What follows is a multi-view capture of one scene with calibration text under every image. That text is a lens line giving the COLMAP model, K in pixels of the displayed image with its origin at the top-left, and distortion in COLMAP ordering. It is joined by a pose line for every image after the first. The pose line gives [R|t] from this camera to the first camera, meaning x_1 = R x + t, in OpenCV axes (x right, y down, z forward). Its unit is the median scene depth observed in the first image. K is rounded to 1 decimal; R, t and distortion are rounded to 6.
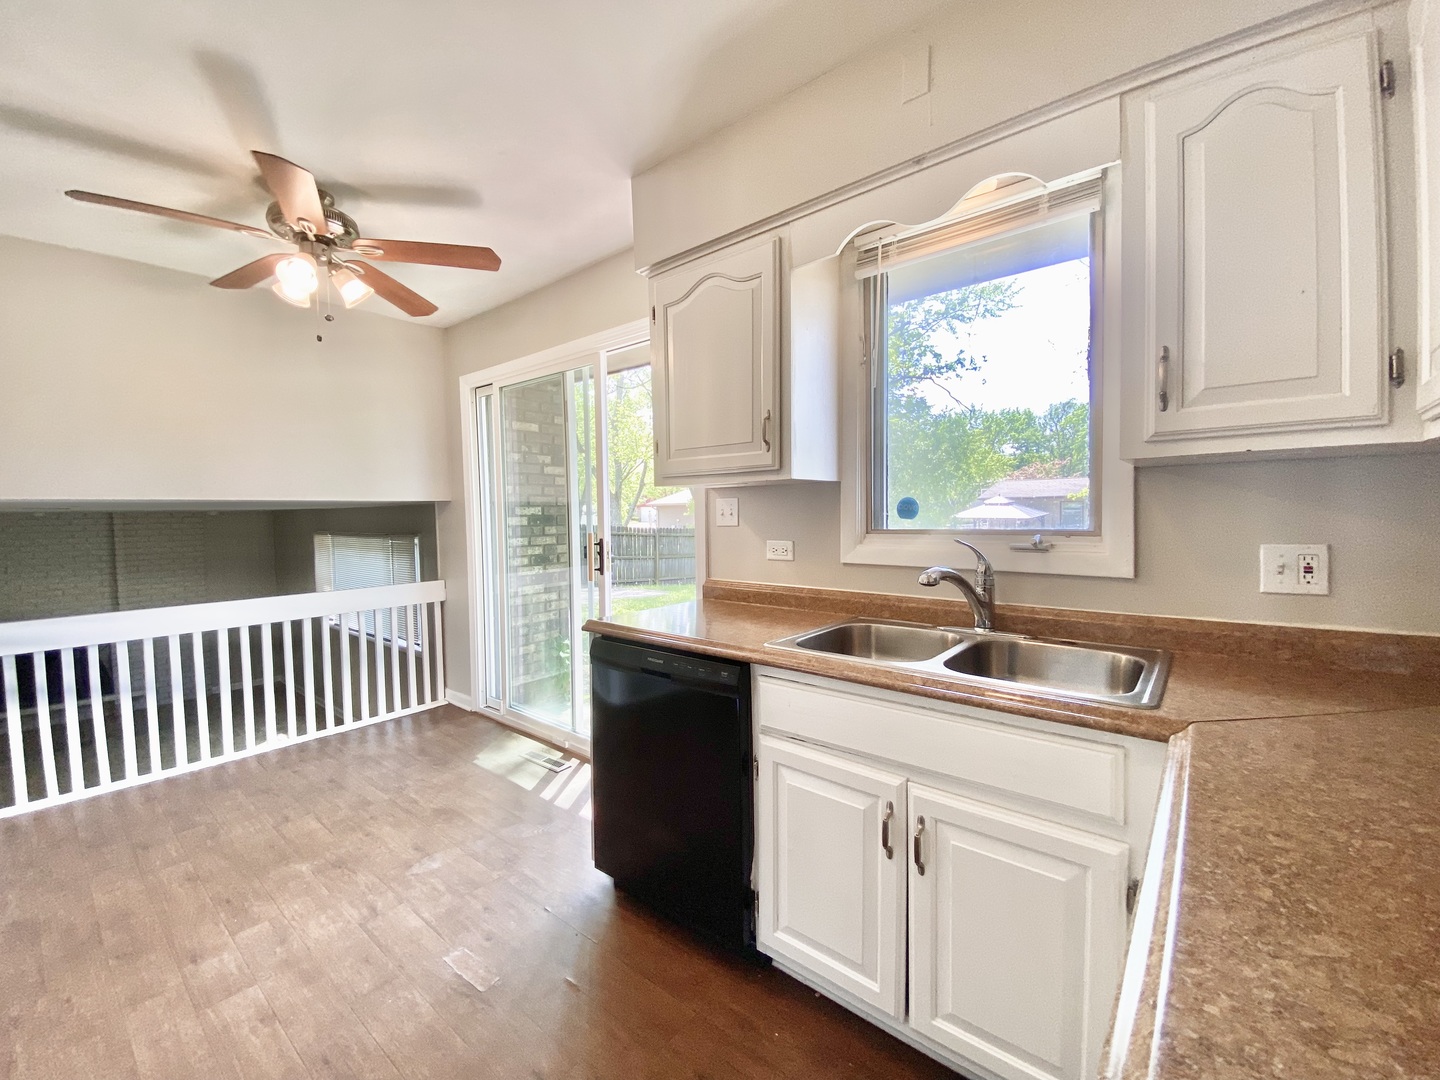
lens RADIAL K [[606.8, 0, 720.1], [0, 606.8, 535.5], [0, 0, 1]] dist [-0.037361, -0.003223]
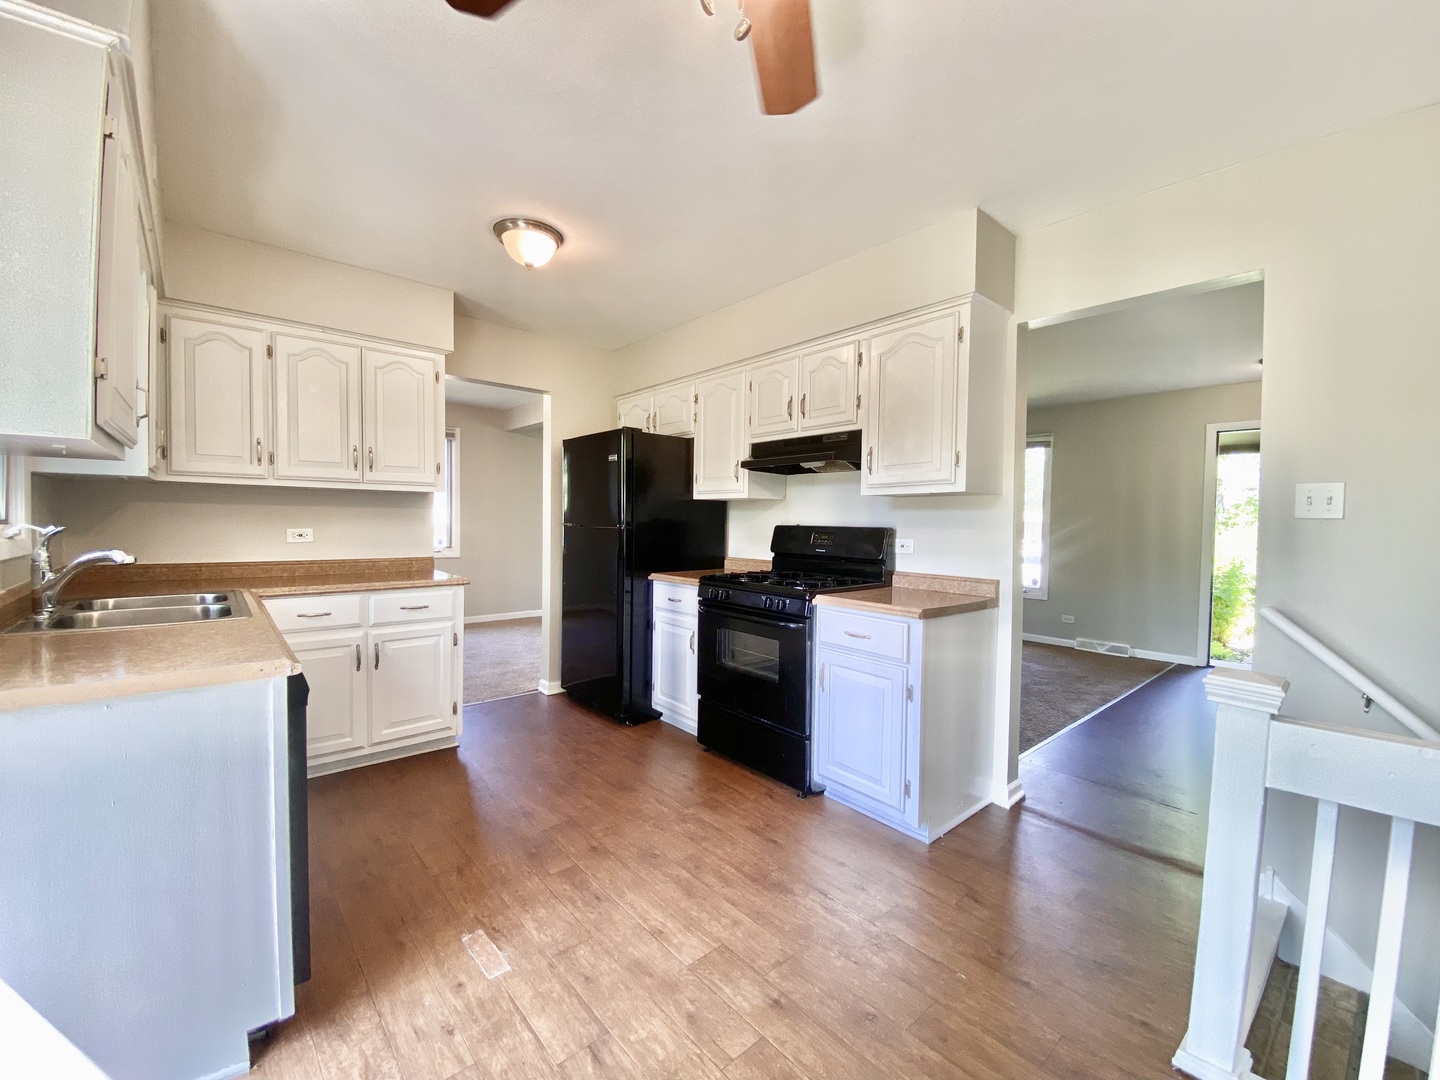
lens RADIAL K [[606.8, 0, 723.5], [0, 606.8, 540.3], [0, 0, 1]] dist [-0.037361, -0.003223]
pose [[-0.988100, -0.010921, 0.153424, -0.975482], [0.001260, 0.996868, 0.079077, -0.059031], [-0.153807, 0.078329, -0.984991, 1.882458]]
